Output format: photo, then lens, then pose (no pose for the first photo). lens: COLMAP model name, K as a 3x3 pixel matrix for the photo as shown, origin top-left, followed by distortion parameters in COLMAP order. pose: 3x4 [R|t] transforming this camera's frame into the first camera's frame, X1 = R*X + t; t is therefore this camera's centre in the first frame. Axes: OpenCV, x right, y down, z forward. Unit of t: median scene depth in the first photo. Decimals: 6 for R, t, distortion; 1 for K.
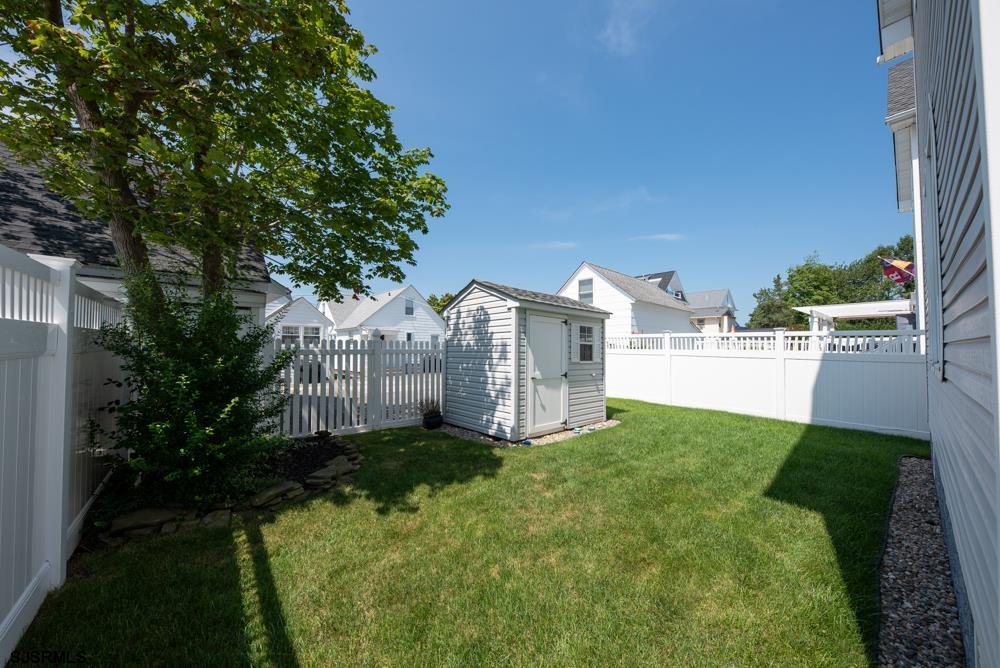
lens RADIAL K [[346.7, 0, 502.1], [0, 346.7, 342.6], [0, 0, 1]] dist [-0.000862, -0.000146]
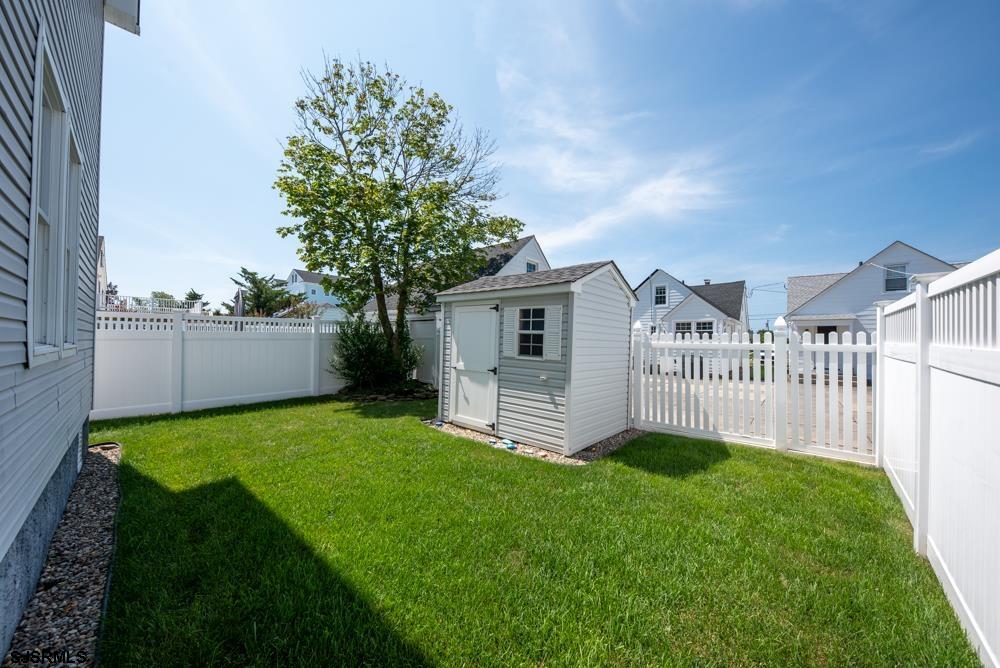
lens RADIAL K [[346.7, 0, 502.1], [0, 346.7, 342.6], [0, 0, 1]] dist [-0.000862, -0.000146]
pose [[0.104199, -0.001039, -0.994556, 1.015808], [0.008612, 0.999963, -0.000142, 0.025481], [0.994519, -0.008550, 0.104204, 0.924744]]
